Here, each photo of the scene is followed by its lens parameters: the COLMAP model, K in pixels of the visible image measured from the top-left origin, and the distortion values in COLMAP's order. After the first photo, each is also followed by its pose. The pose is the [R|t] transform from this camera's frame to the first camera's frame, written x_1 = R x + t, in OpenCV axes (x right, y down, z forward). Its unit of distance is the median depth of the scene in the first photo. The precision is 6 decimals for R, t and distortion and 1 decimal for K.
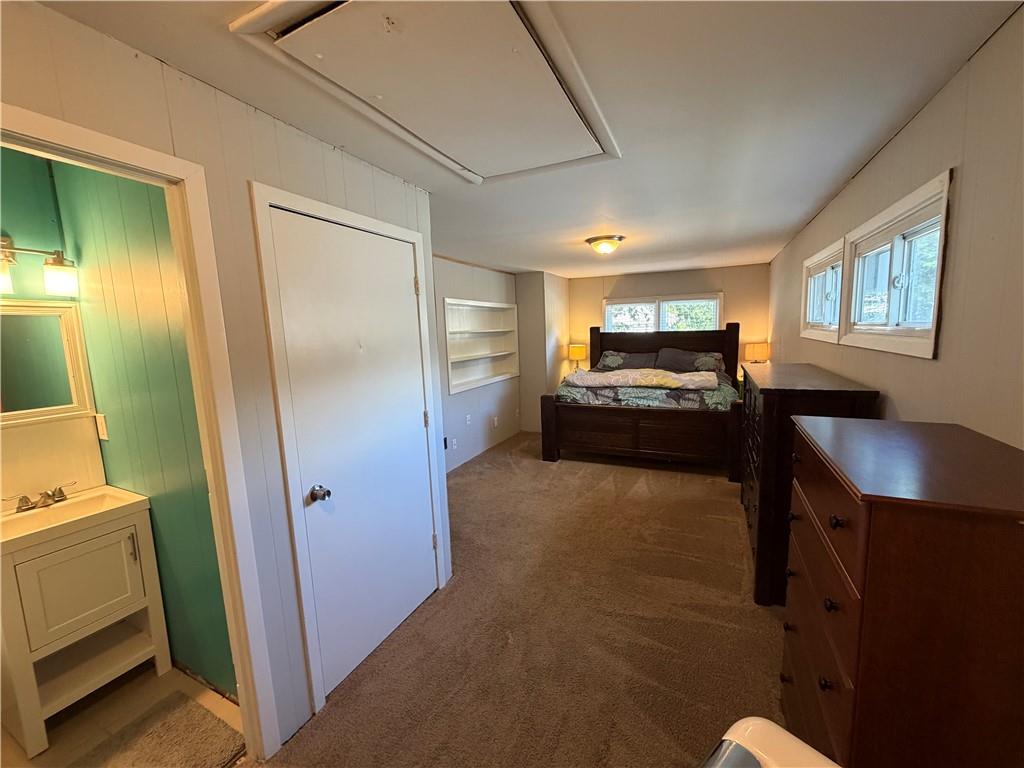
lens RADIAL K [[407.3, 0, 509.7], [0, 407.3, 383.6], [0, 0, 1]] dist [-0.001545, 0.000725]
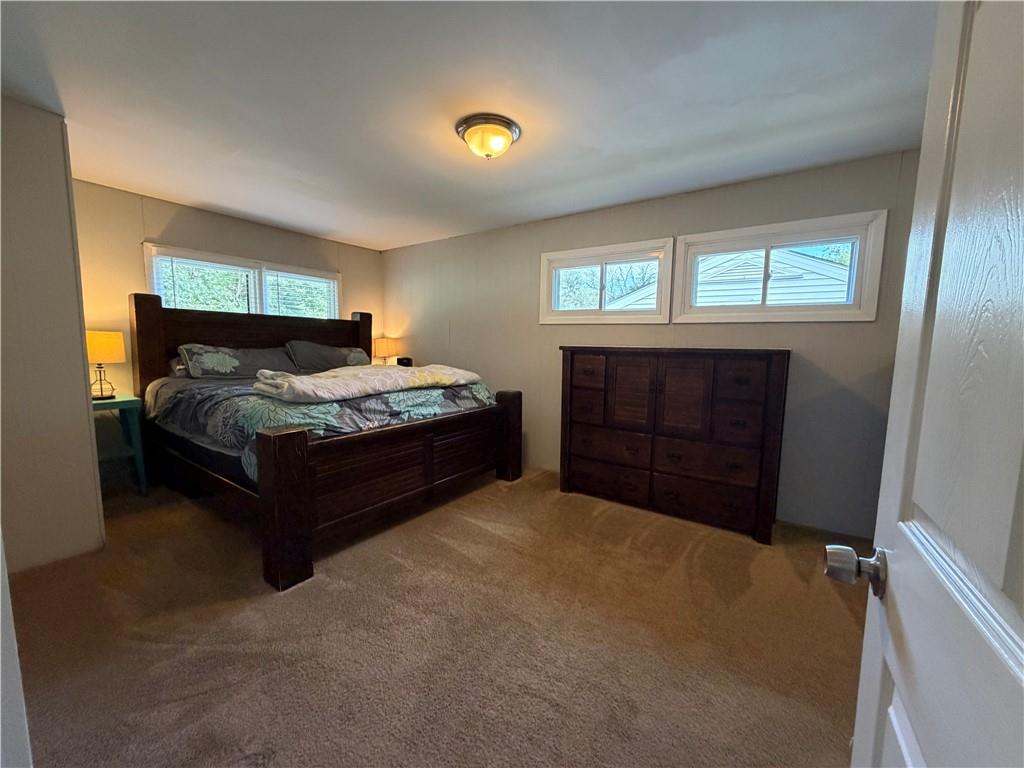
lens RADIAL K [[407.3, 0, 509.7], [0, 407.3, 383.6], [0, 0, 1]] dist [-0.001545, 0.000725]
pose [[0.169939, -0.062409, 0.983476, -0.284438], [0.108272, 0.993133, 0.044313, -0.012160], [-0.979489, 0.098952, 0.175530, 0.716435]]
